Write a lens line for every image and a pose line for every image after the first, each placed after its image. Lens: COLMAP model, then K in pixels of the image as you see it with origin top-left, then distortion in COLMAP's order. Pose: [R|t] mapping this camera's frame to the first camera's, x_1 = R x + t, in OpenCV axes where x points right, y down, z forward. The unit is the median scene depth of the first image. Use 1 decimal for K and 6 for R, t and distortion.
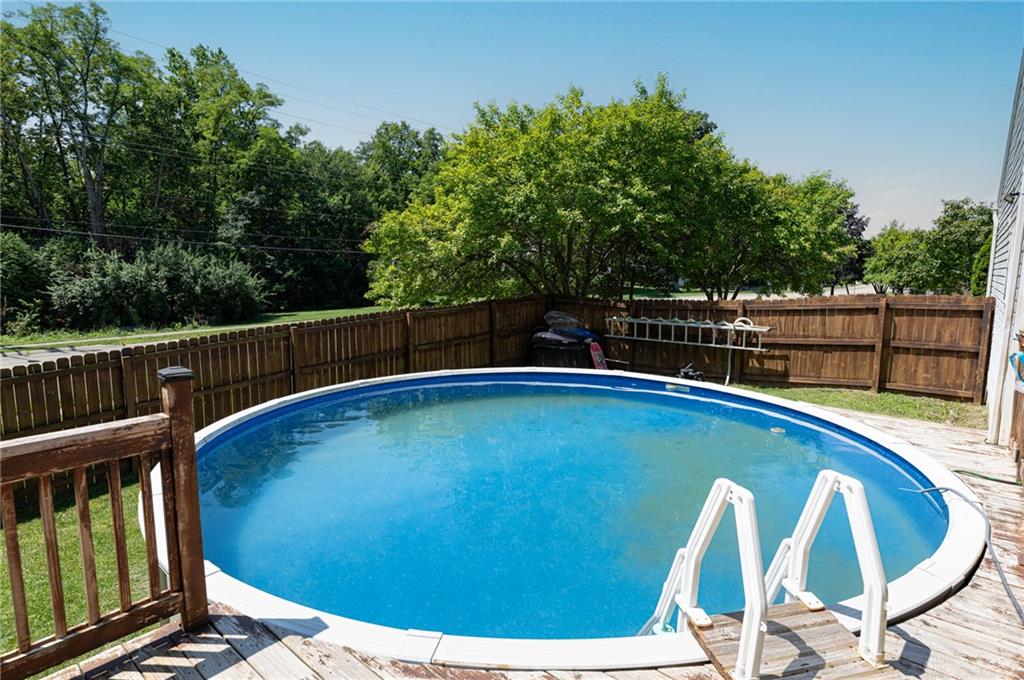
lens RADIAL K [[535.5, 0, 511.8], [0, 535.5, 347.5], [0, 0, 1]] dist [0.001099, -0.001373]
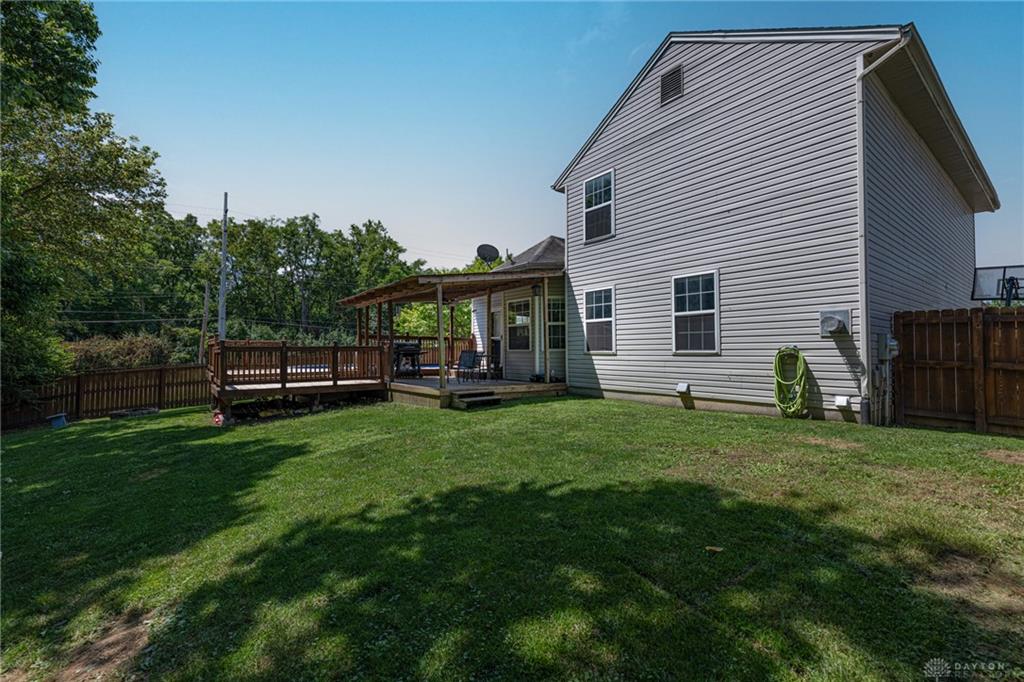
lens RADIAL K [[427.3, 0, 513.4], [0, 427.3, 345.5], [0, 0, 1]] dist [0.000107, 0.000130]
pose [[0.977051, -0.011023, -0.212719, 0.310782], [-0.022041, 0.988067, -0.152440, 0.082333], [0.211861, 0.153630, 0.965149, -0.338703]]
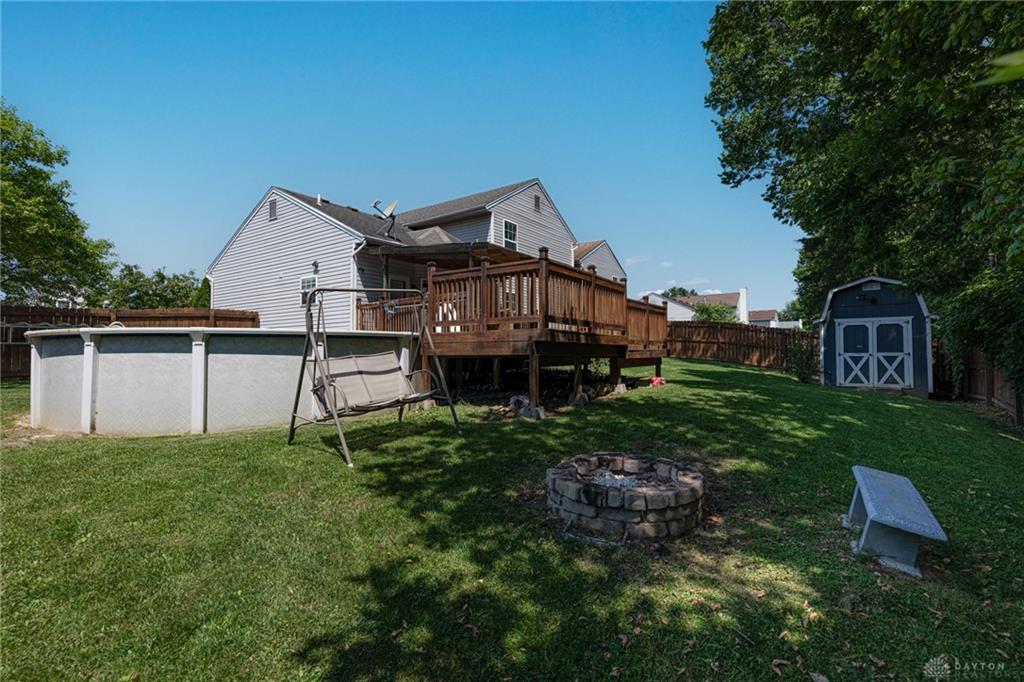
lens RADIAL K [[488.8, 0, 512.0], [0, 488.8, 341.0], [0, 0, 1]] dist [-0.001262, -0.000094]
pose [[-0.094390, 0.028009, 0.995141, -0.307865], [0.147654, 0.988942, -0.013830, 0.054873], [-0.984525, 0.145631, -0.097482, 0.063052]]
